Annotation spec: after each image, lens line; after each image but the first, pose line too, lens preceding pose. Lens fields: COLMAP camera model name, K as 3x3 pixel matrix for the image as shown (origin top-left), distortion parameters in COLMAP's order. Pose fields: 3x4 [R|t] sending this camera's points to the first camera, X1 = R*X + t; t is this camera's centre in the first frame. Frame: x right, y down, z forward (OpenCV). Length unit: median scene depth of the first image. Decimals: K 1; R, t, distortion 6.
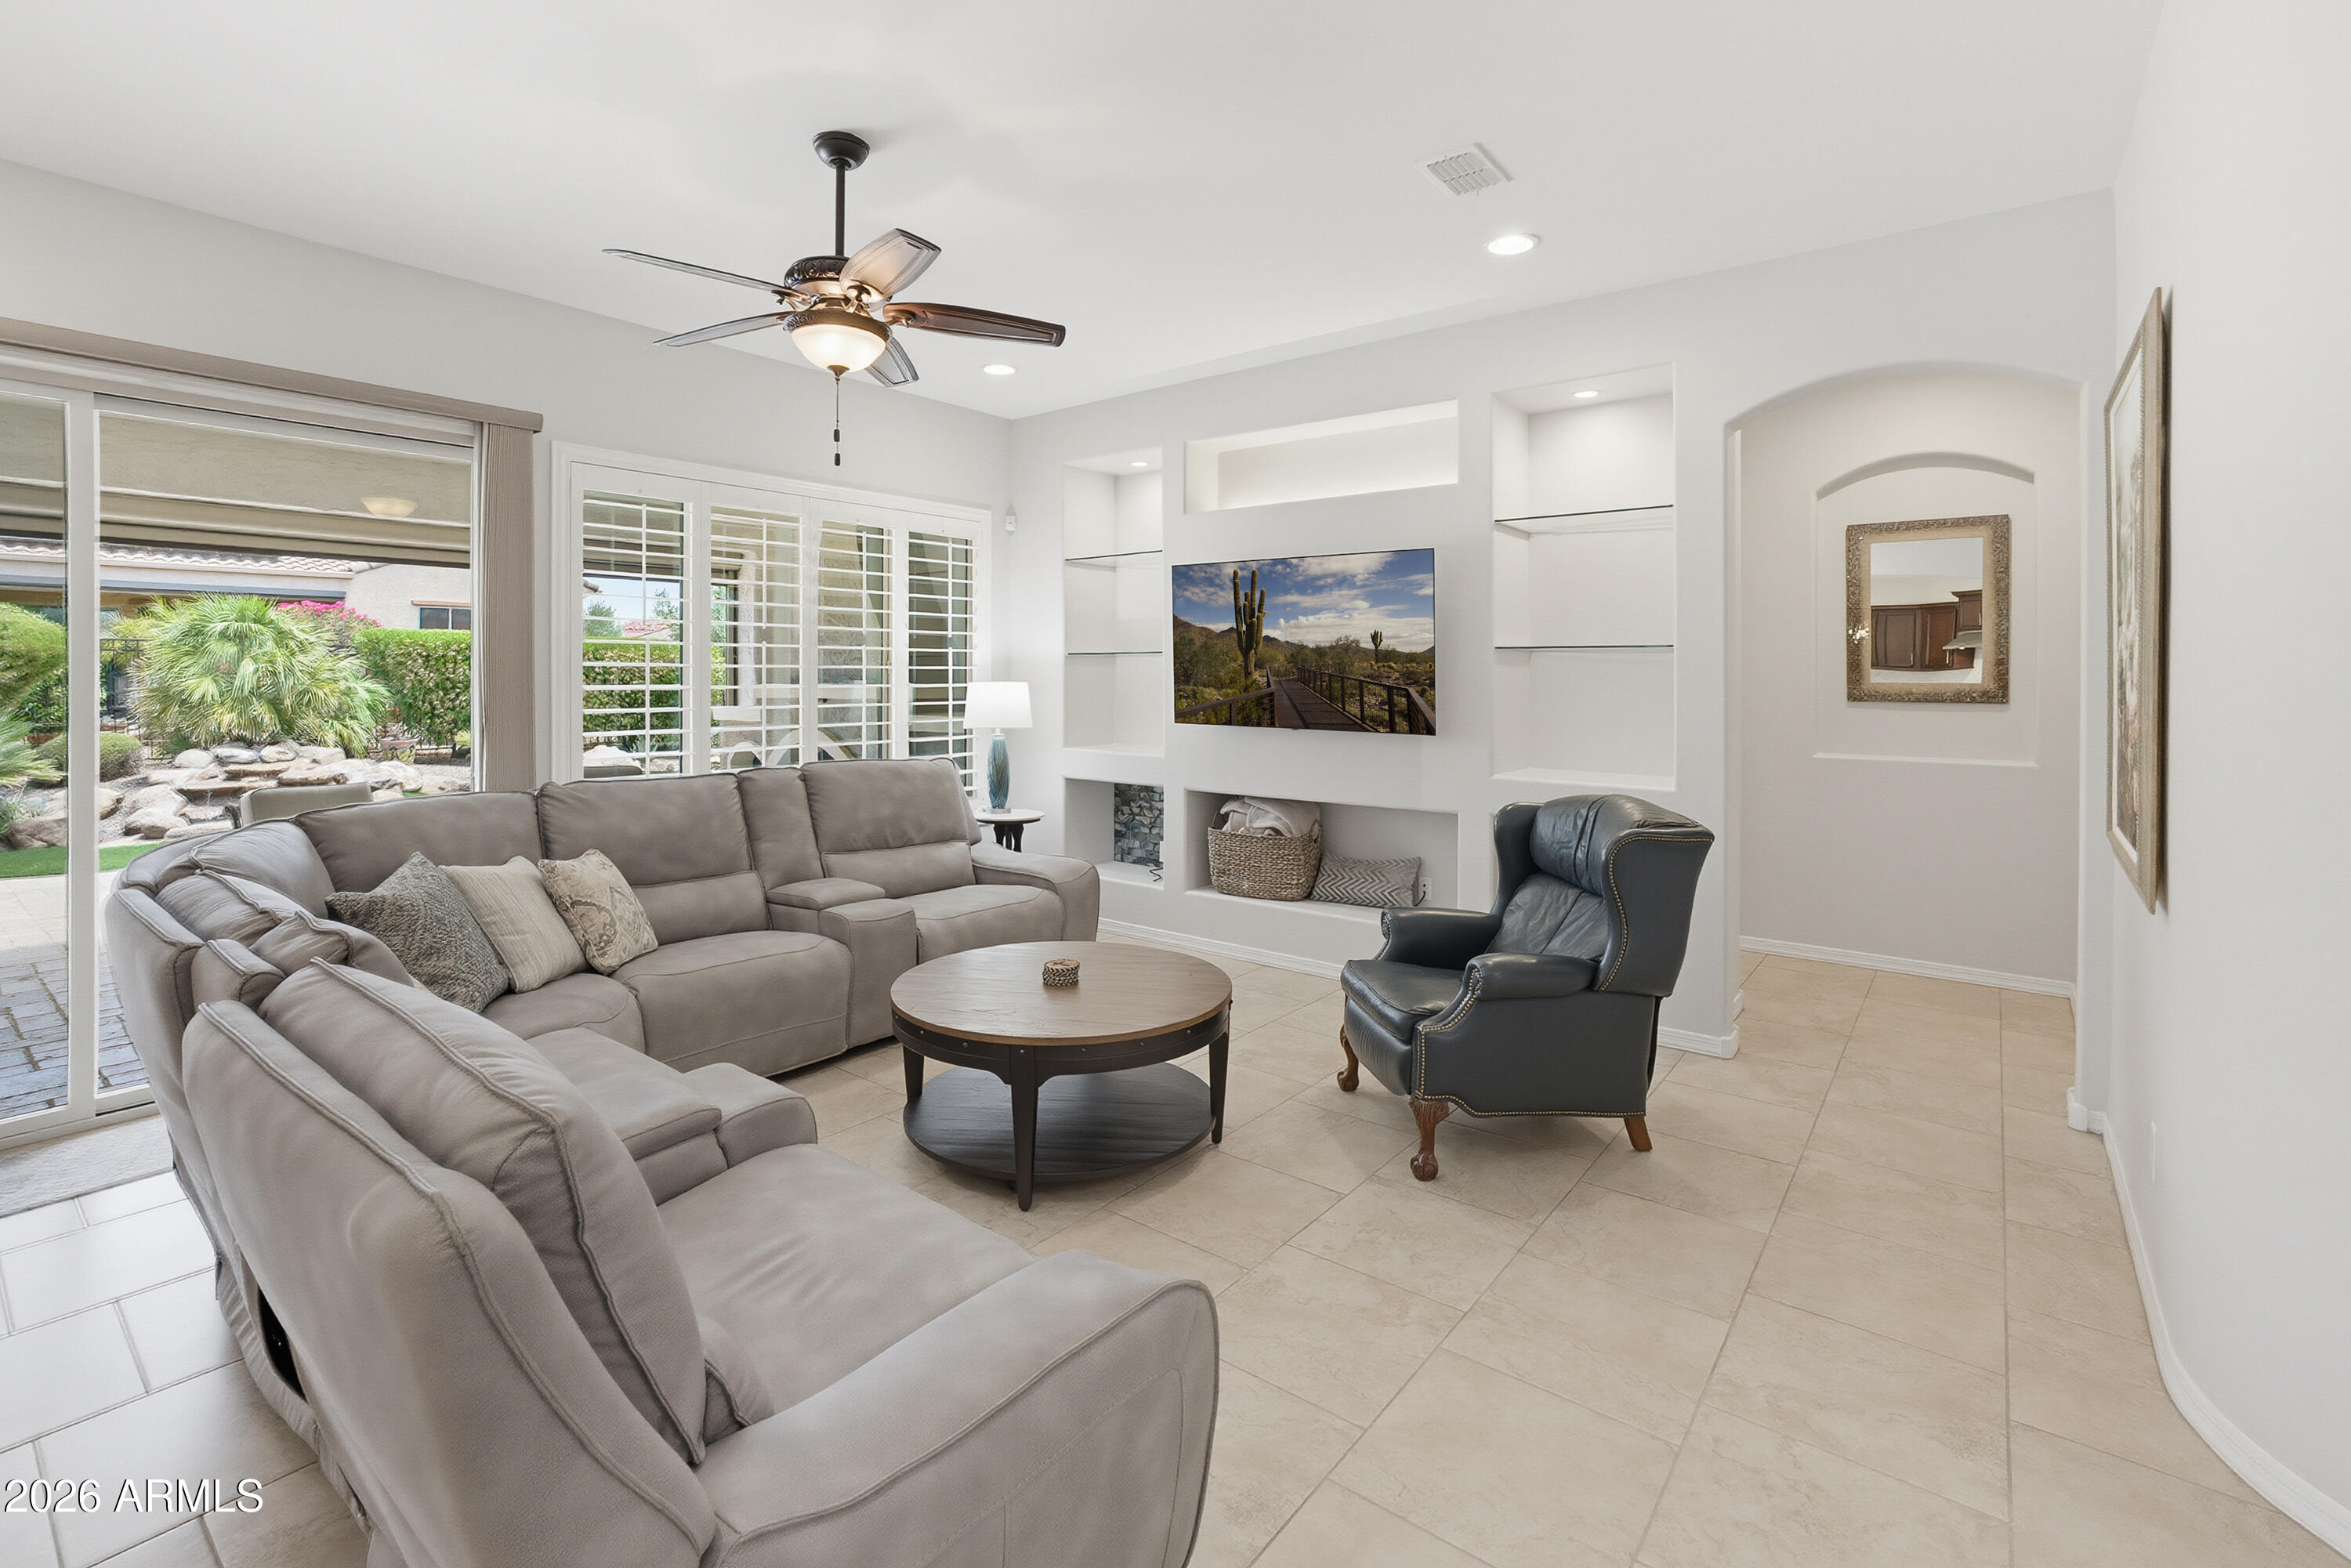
lens RADIAL K [[1049.1, 0, 1161.5], [0, 1049.1, 669.4], [0, 0, 1]] dist [-0.024673, 0.007500]
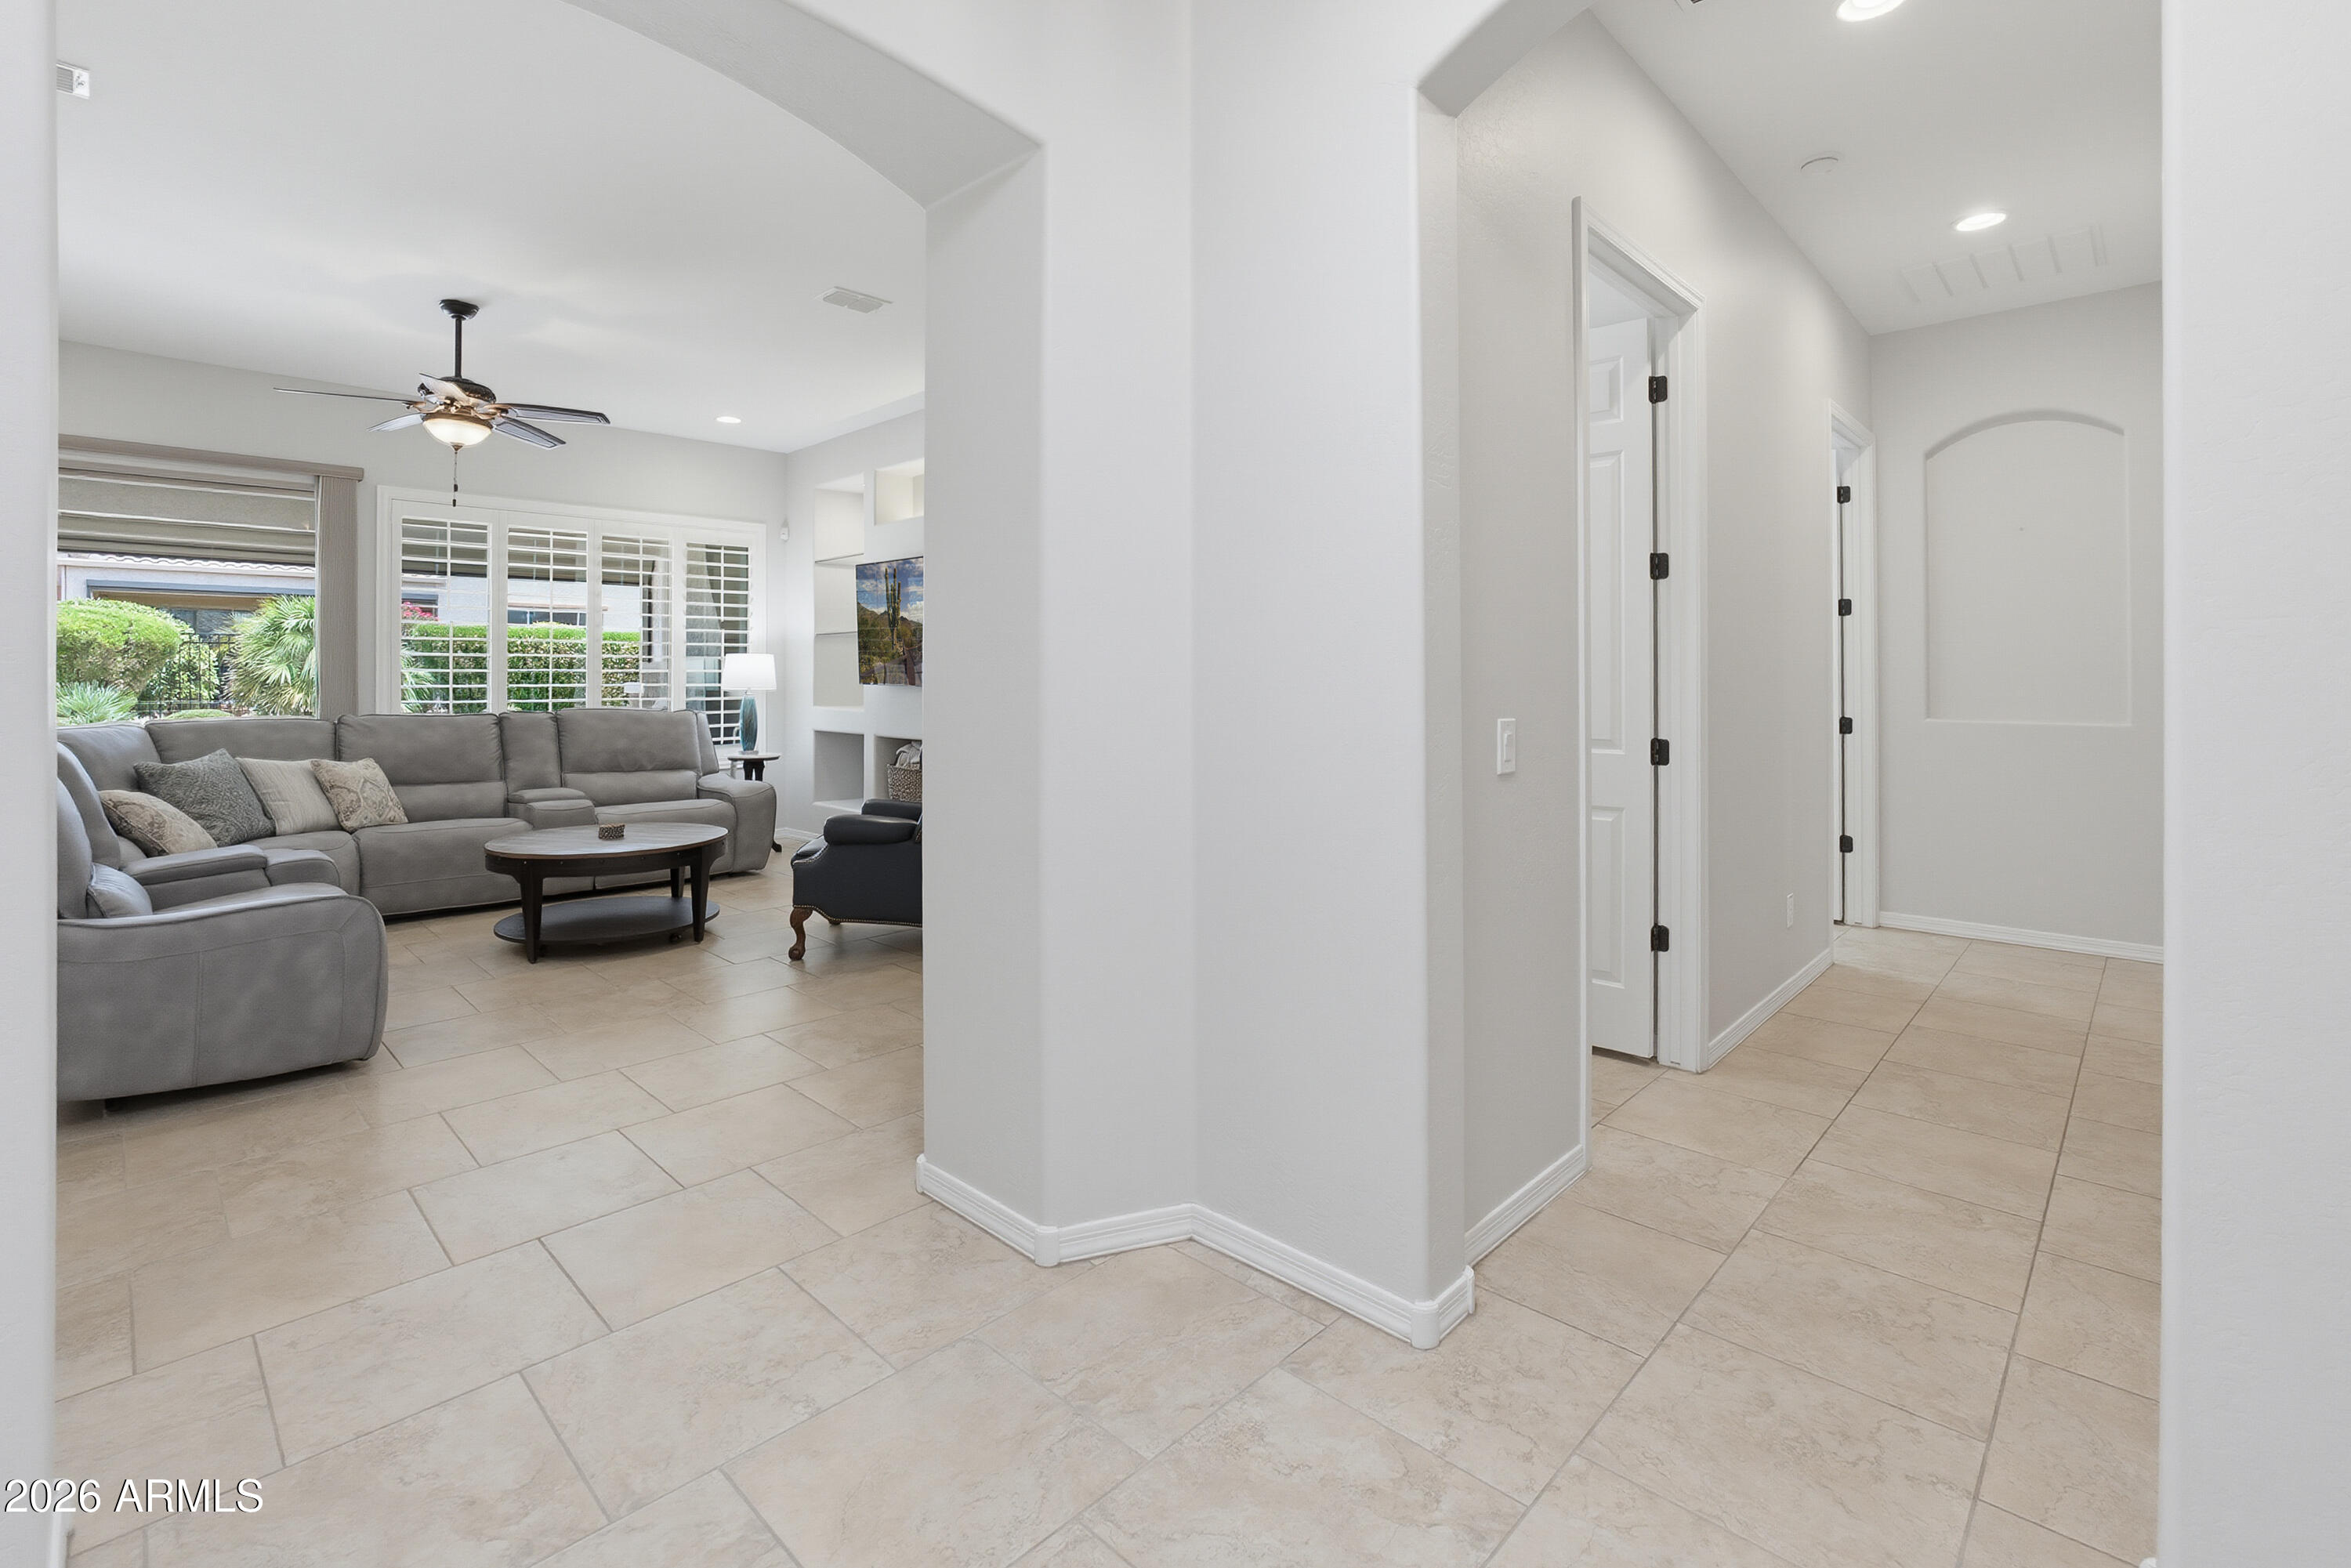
lens RADIAL K [[1049.1, 0, 1176.1], [0, 1049.1, 667.7], [0, 0, 1]] dist [-0.024673, 0.007500]
pose [[0.995856, -0.003078, -0.090891, 0.597156], [0.003262, 0.999993, 0.001871, 0.033209], [0.090884, -0.002159, 0.995859, -0.308962]]
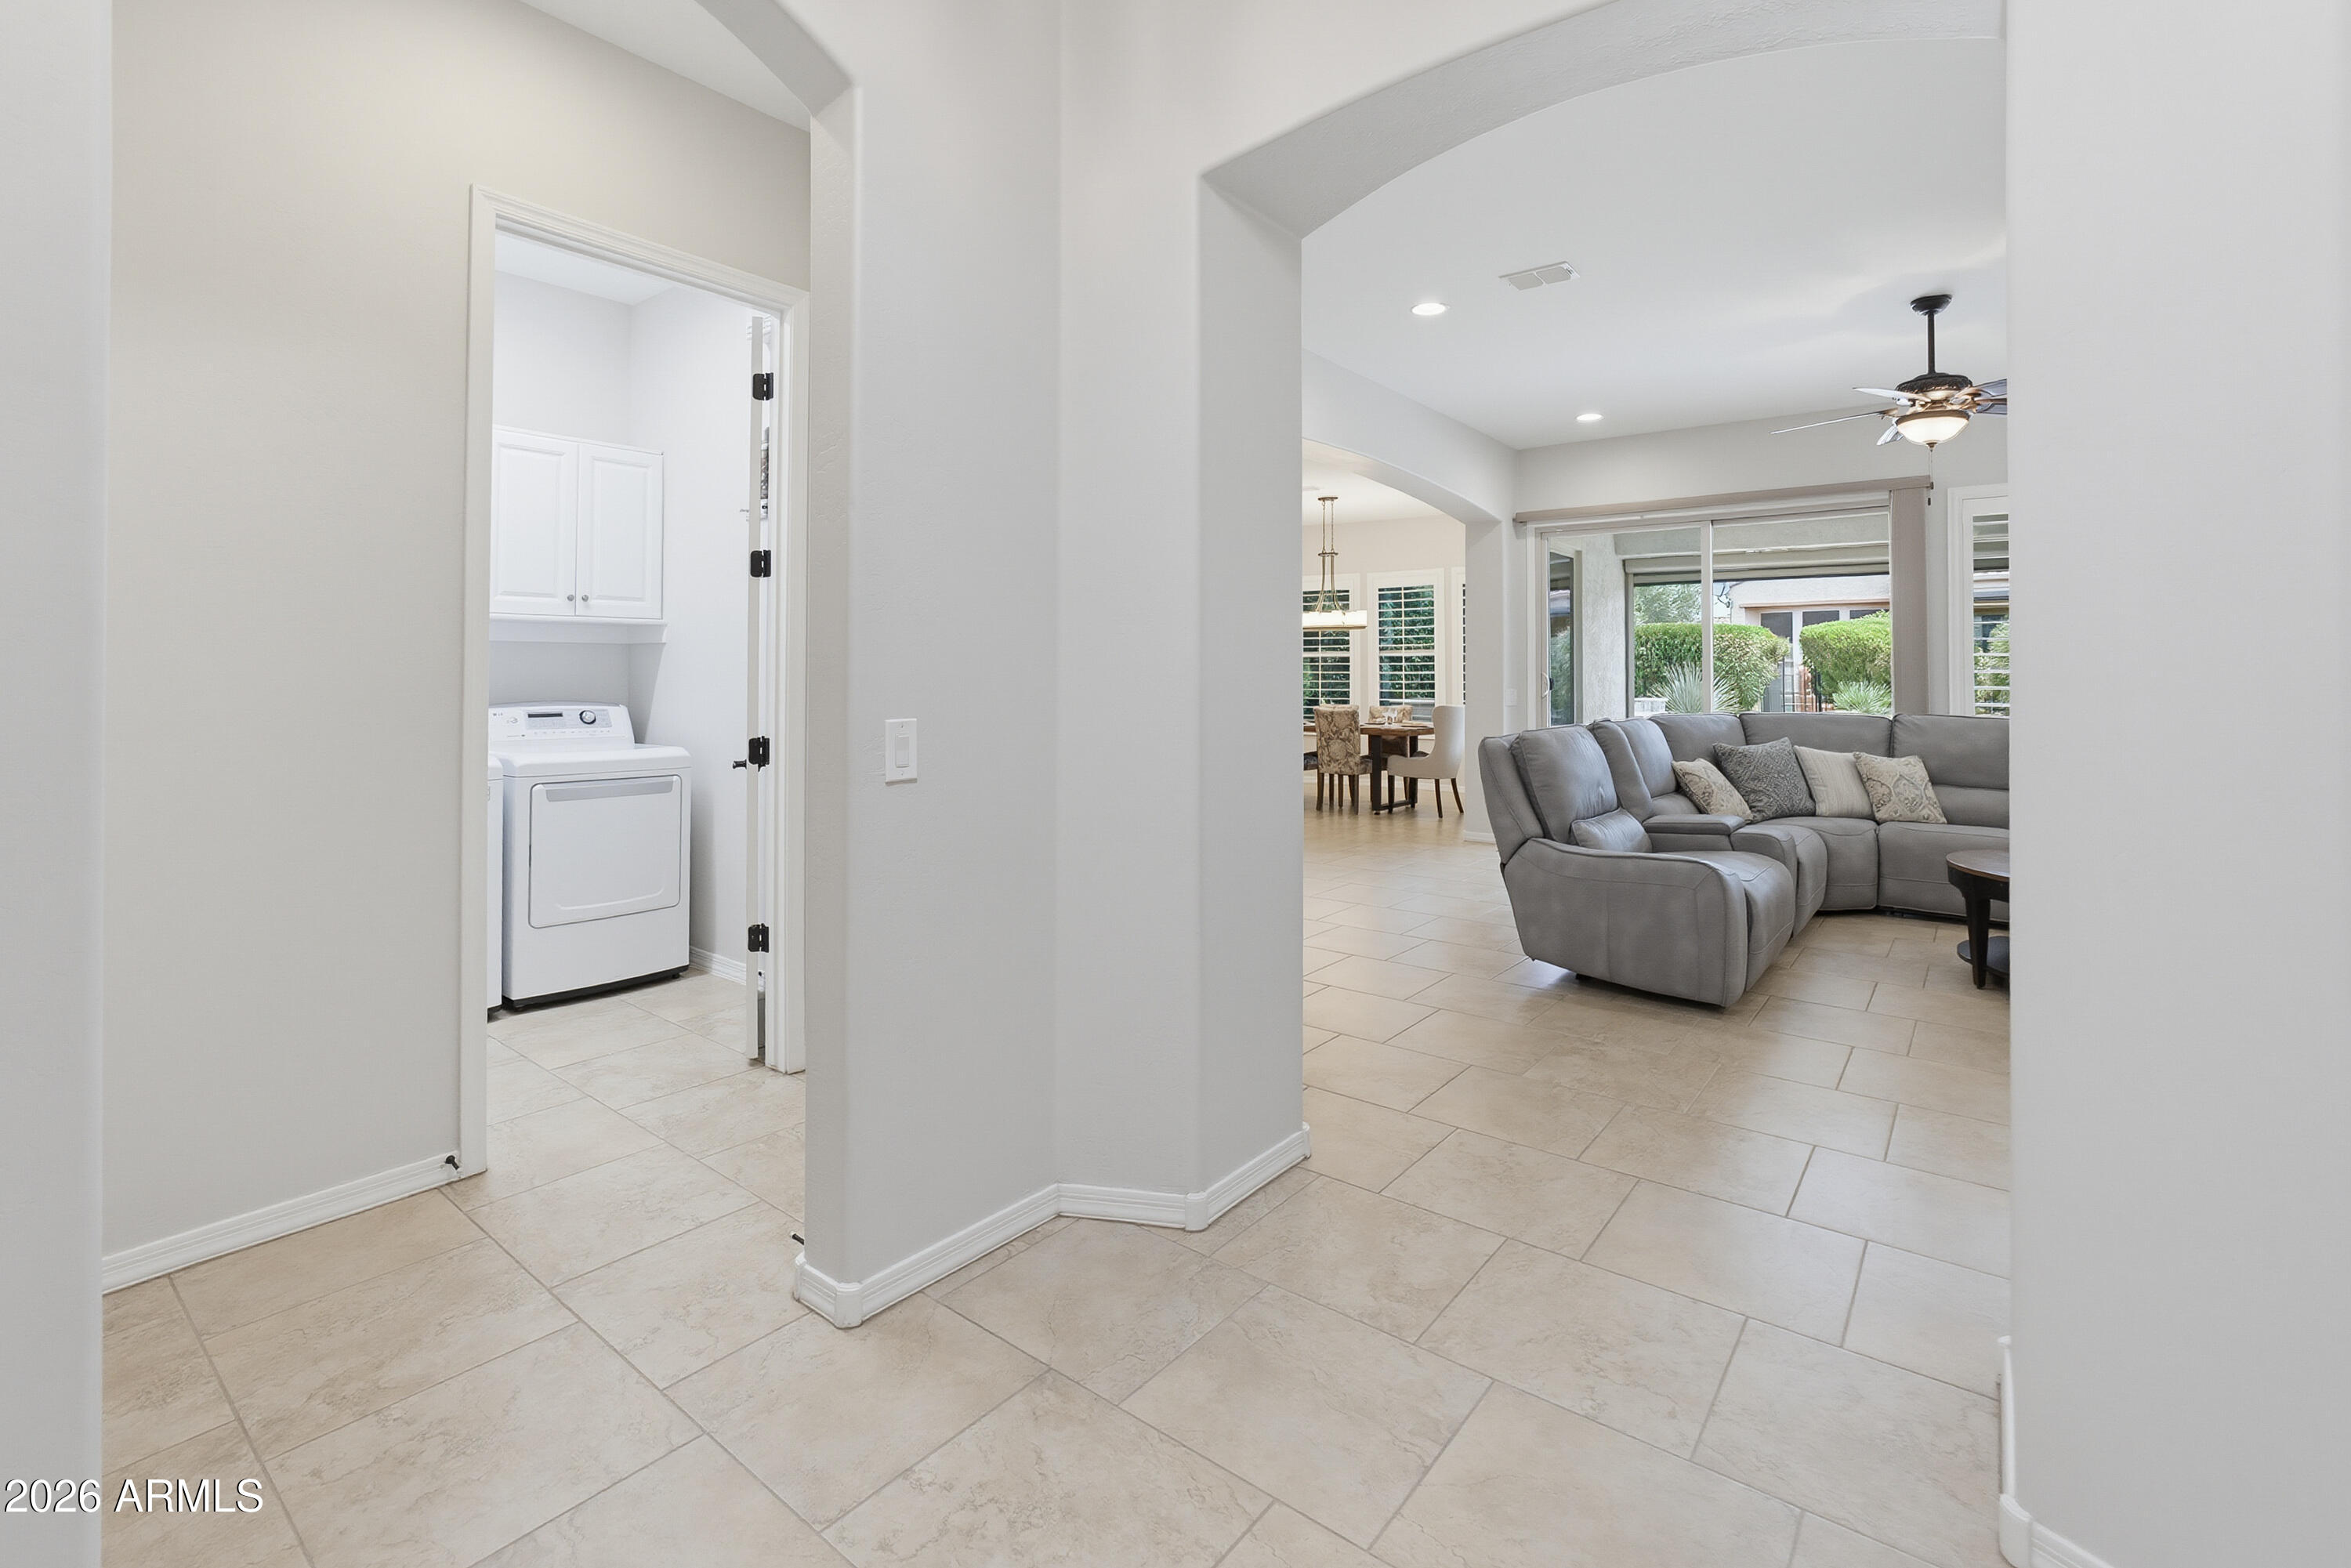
lens RADIAL K [[1049.1, 0, 1155.3], [0, 1049.1, 659.2], [0, 0, 1]] dist [-0.024673, 0.007500]
pose [[-0.001004, -0.017260, -0.999851, 0.799155], [0.007759, 0.999821, -0.017267, 0.035610], [0.999969, -0.007775, -0.000870, -0.111434]]
